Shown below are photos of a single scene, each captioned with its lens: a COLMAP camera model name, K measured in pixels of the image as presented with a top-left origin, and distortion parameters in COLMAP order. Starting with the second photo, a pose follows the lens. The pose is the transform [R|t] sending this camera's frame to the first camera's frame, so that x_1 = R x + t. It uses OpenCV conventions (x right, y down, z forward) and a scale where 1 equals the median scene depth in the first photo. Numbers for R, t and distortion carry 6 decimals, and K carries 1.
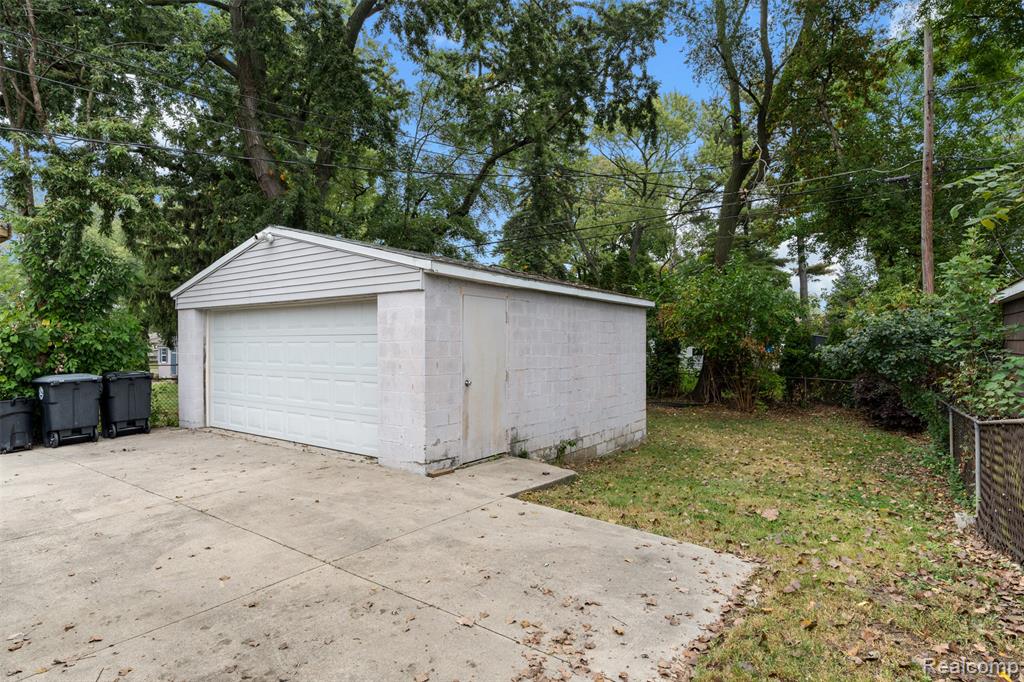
lens RADIAL K [[547.0, 0, 516.4], [0, 547.0, 340.2], [0, 0, 1]] dist [-0.002552, 0.000773]
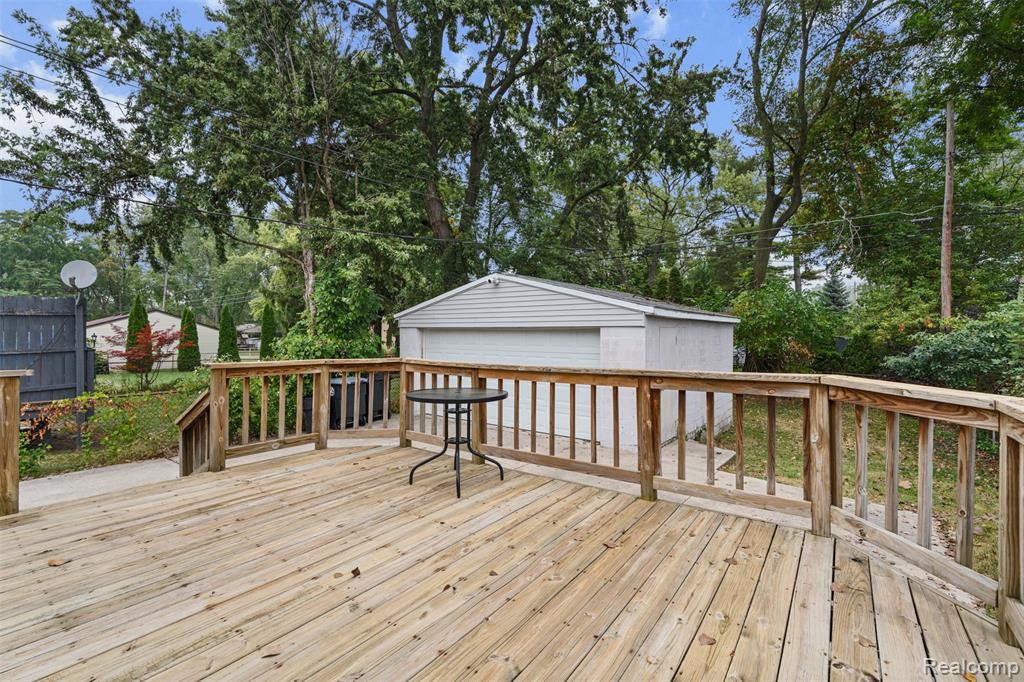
lens RADIAL K [[458.9, 0, 518.3], [0, 458.9, 337.7], [0, 0, 1]] dist [-0.008342, 0.001151]
pose [[0.999582, 0.001482, -0.028865, -0.455262], [-0.000926, 0.999814, 0.019256, -0.083228], [0.028888, -0.019222, 0.999398, -0.211359]]
